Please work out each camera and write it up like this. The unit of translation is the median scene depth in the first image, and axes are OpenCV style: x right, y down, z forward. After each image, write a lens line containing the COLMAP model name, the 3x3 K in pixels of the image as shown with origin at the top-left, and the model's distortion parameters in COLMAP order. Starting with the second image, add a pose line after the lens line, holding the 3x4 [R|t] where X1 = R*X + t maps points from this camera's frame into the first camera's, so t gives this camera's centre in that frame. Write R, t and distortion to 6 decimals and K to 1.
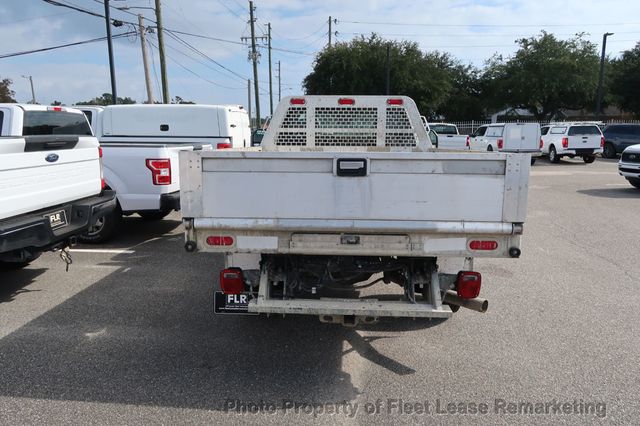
lens RADIAL K [[448.6, 0, 318.4], [0, 448.6, 210.1], [0, 0, 1]] dist [-0.039585, 0.029729]
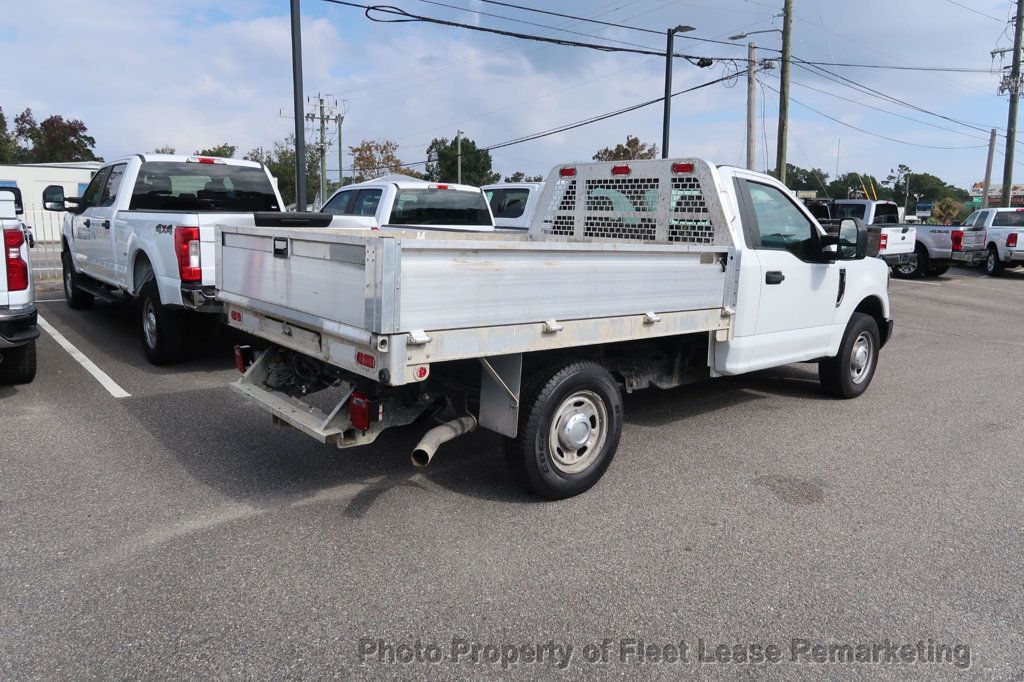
lens RADIAL K [[717.7, 0, 509.5], [0, 717.7, 336.4], [0, 0, 1]] dist [-0.039585, 0.029729]
pose [[0.699719, 0.129925, -0.702504, 0.179430], [-0.142080, 0.988989, 0.041392, -0.005665], [0.700147, 0.070849, 0.710475, 0.040674]]
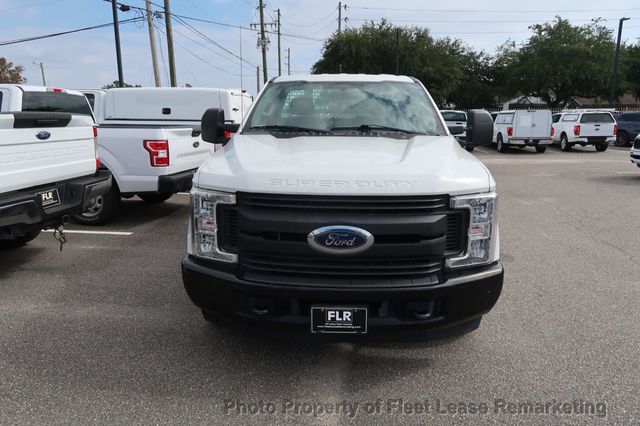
lens RADIAL K [[448.6, 0, 318.4], [0, 448.6, 210.1], [0, 0, 1]] dist [-0.039585, 0.029729]
pose [[0.999742, 0.008105, -0.021210, 0.007109], [-0.007574, 0.999658, 0.025027, 0.003900], [0.021406, -0.024859, 0.999462, 0.004119]]
